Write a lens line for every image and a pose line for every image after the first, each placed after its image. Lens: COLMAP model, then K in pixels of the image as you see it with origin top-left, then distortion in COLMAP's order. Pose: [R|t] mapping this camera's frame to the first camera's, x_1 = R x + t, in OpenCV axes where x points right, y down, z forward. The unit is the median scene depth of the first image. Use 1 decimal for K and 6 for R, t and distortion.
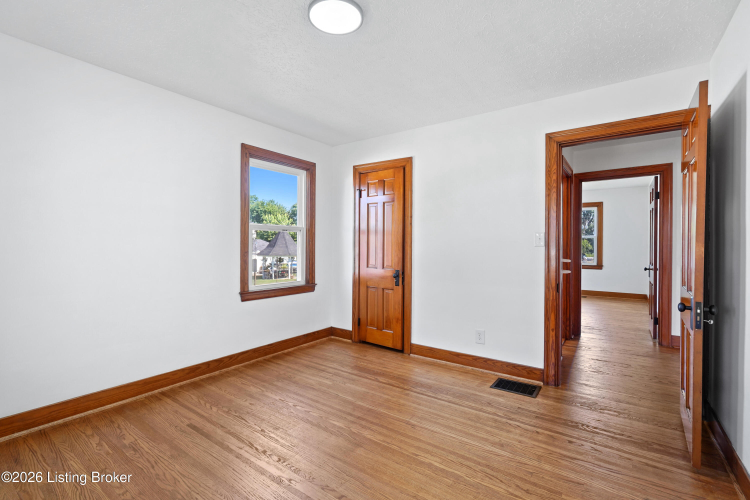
lens RADIAL K [[350.0, 0, 369.2], [0, 350.0, 248.7], [0, 0, 1]] dist [-0.008264, 0.006778]
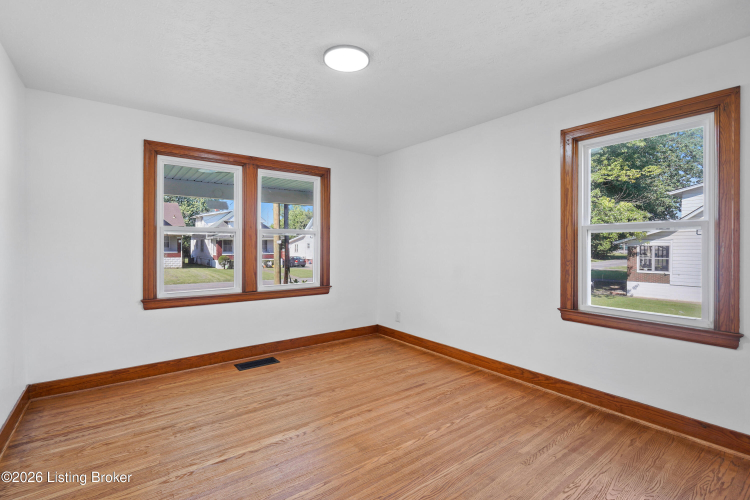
lens RADIAL K [[350.0, 0, 370.1], [0, 350.0, 246.3], [0, 0, 1]] dist [-0.008264, 0.006778]
pose [[-0.290859, 0.002261, -0.956763, 0.675667], [-0.018571, 0.999795, 0.008008, -0.028368], [0.956586, 0.020097, -0.290758, 0.942928]]
